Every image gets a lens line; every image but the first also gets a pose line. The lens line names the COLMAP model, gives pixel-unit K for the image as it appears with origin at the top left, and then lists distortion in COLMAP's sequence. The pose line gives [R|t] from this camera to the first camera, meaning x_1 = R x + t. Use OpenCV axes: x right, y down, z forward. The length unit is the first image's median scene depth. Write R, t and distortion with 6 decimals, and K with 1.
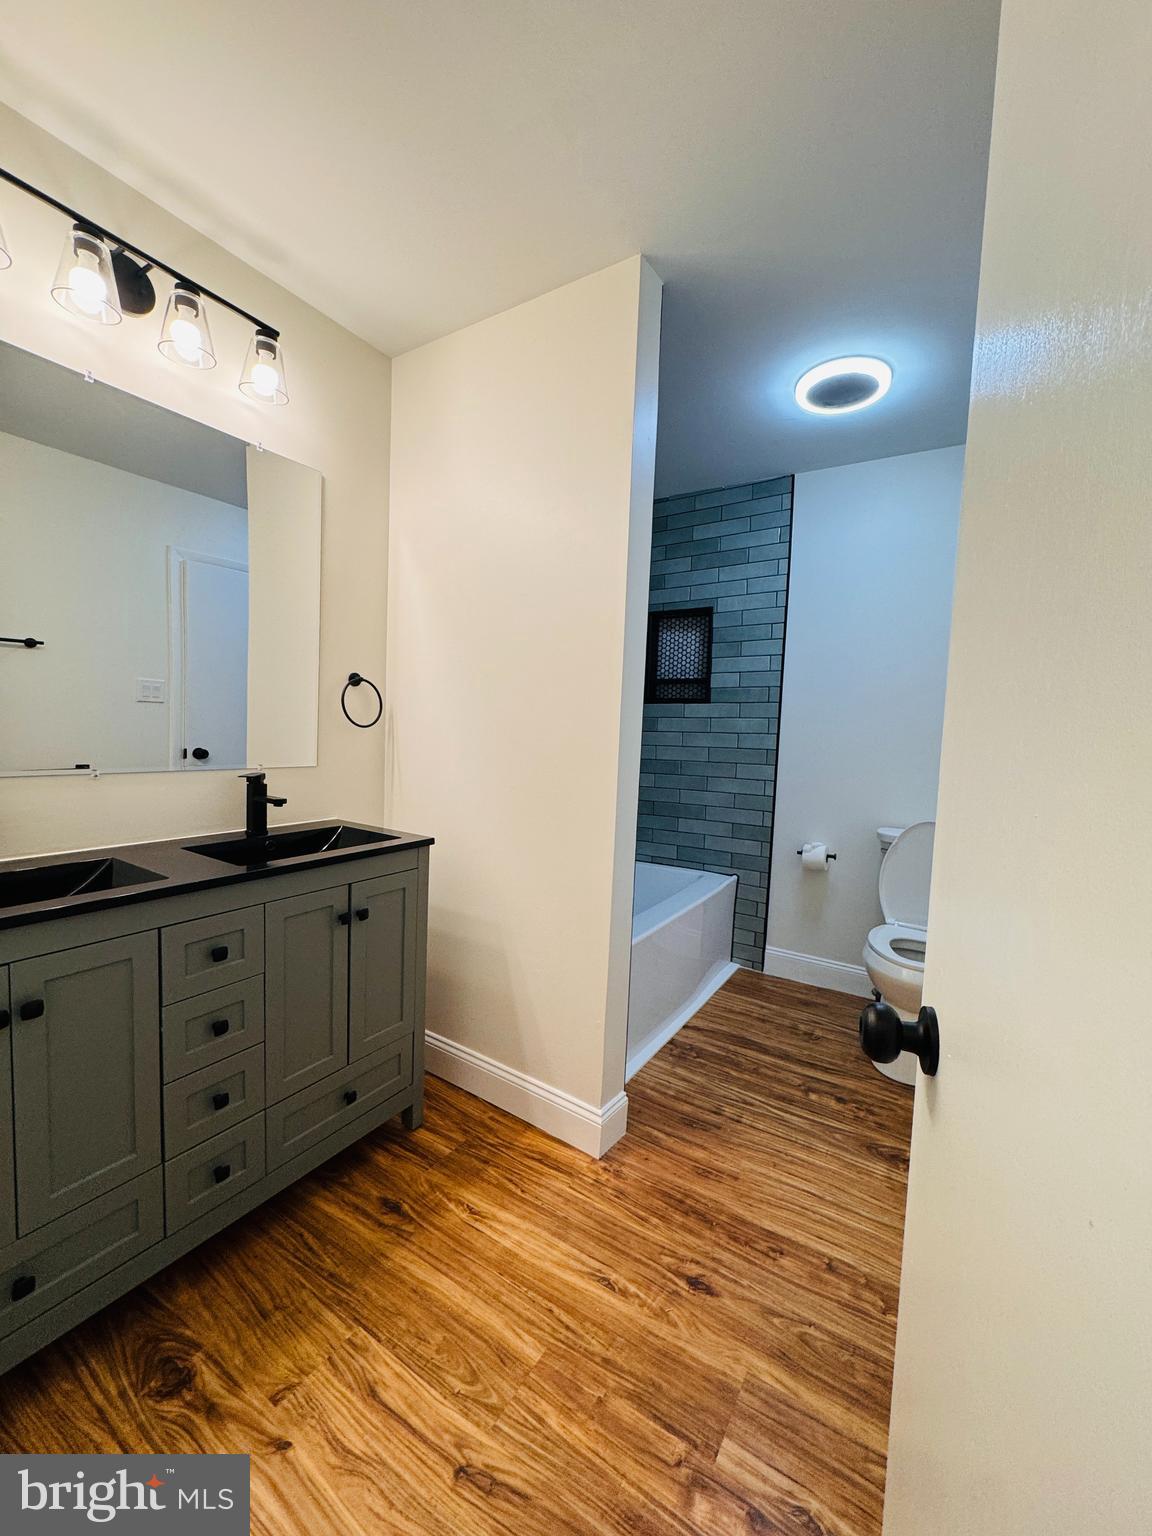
lens RADIAL K [[609.8, 0, 571.1], [0, 609.8, 771.8], [0, 0, 1]] dist [-0.005380, 0.000242]
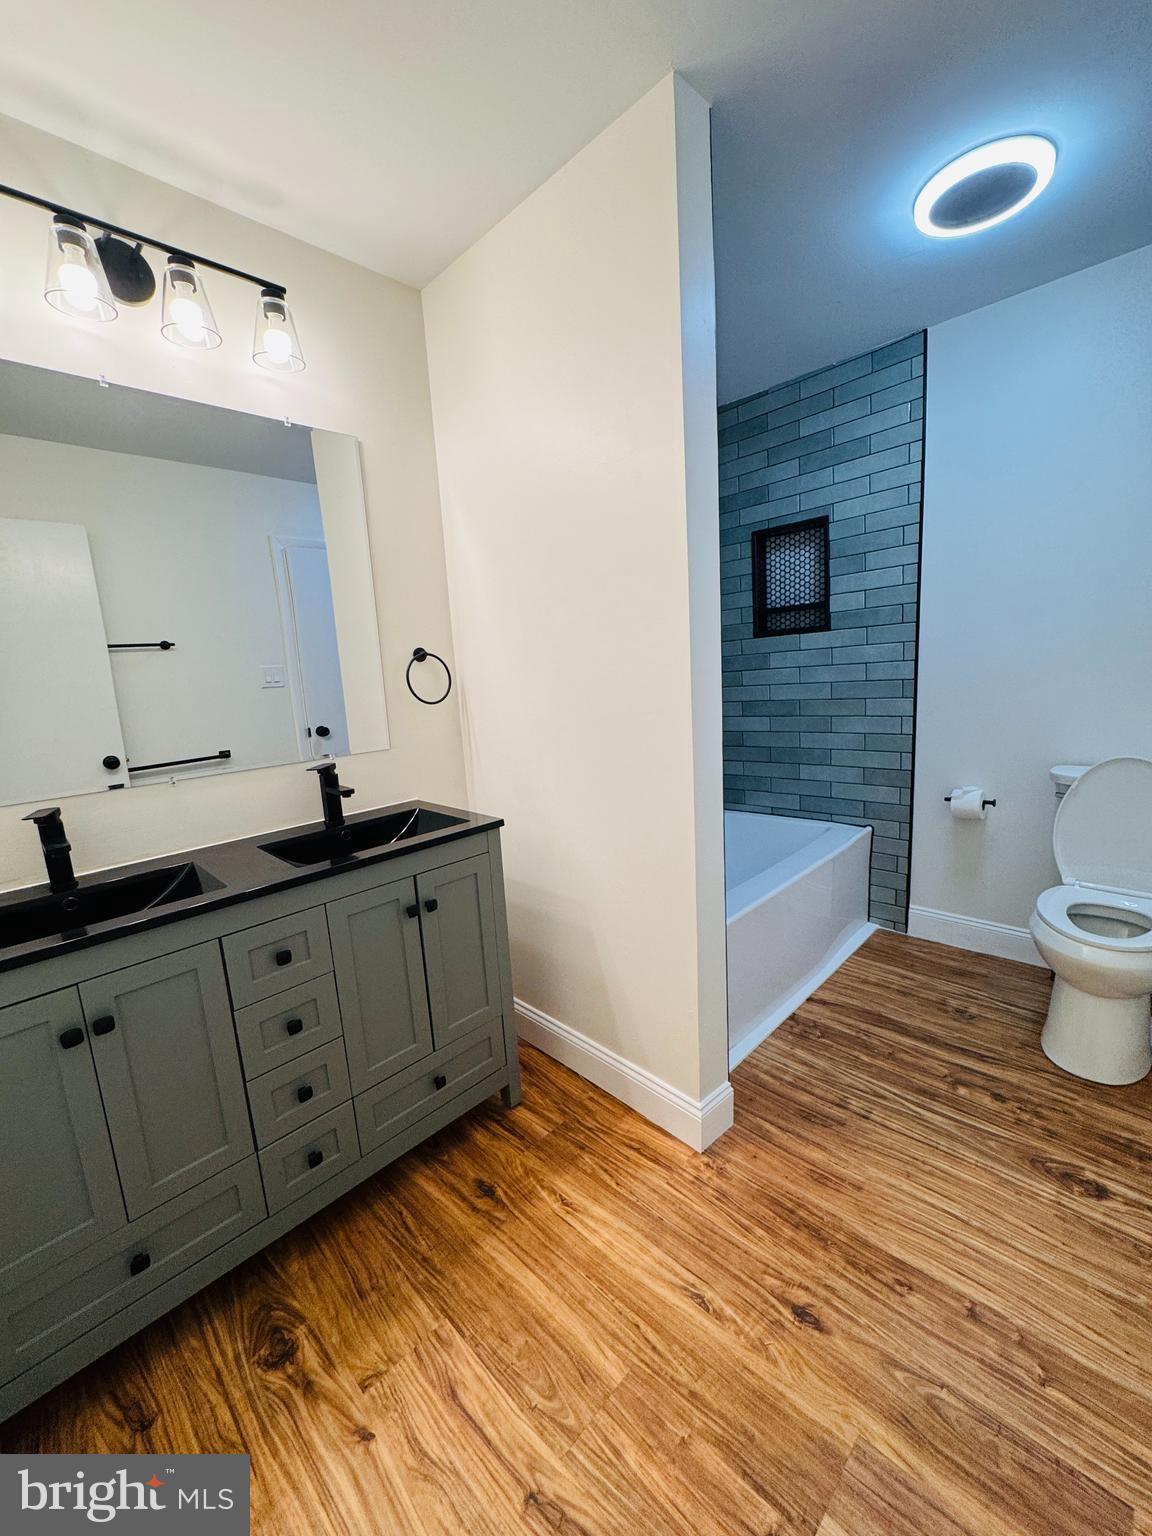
lens RADIAL K [[609.8, 0, 571.6], [0, 609.8, 772.0], [0, 0, 1]] dist [-0.005380, 0.000242]
pose [[0.972901, -0.060770, -0.223092, 0.118325], [0.082867, 0.992392, 0.091058, -0.052750], [0.215861, -0.107078, 0.970535, 0.144771]]
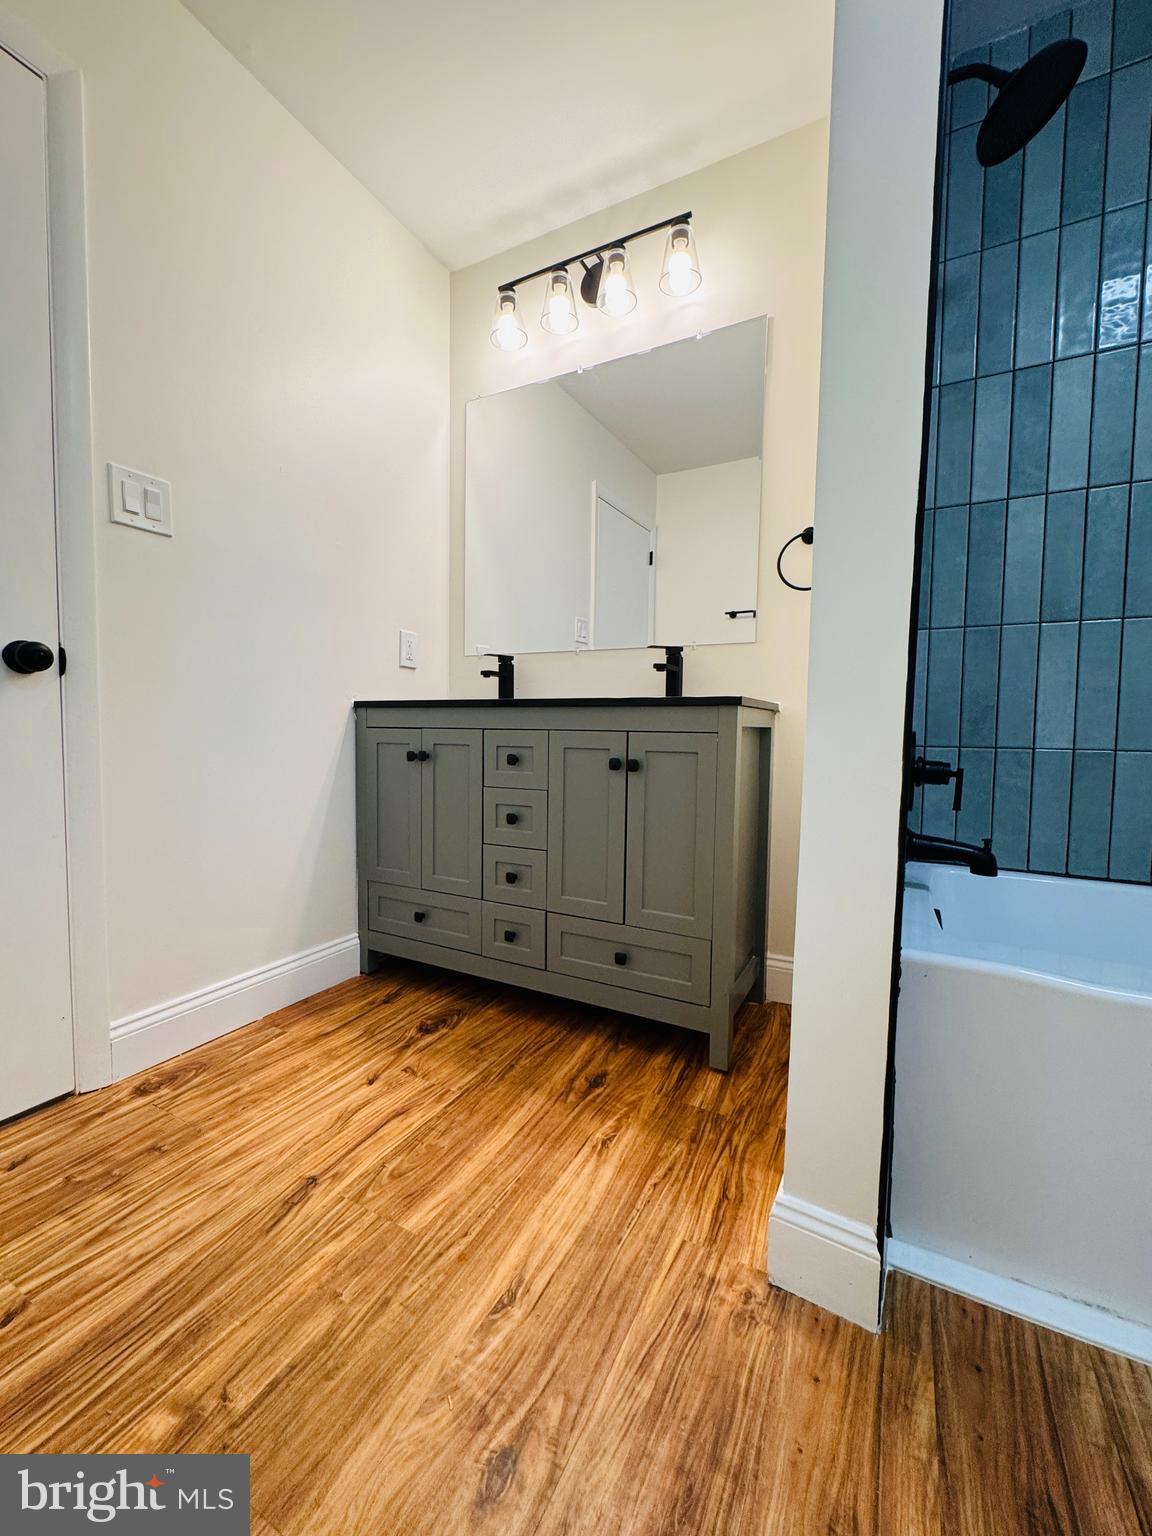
lens RADIAL K [[609.8, 0, 579.9], [0, 609.8, 769.2], [0, 0, 1]] dist [-0.005380, 0.000242]
pose [[0.091792, 0.032616, -0.995244, 0.658079], [-0.089504, 0.995688, 0.024375, 0.252210], [0.991748, 0.086841, 0.094315, 0.934383]]
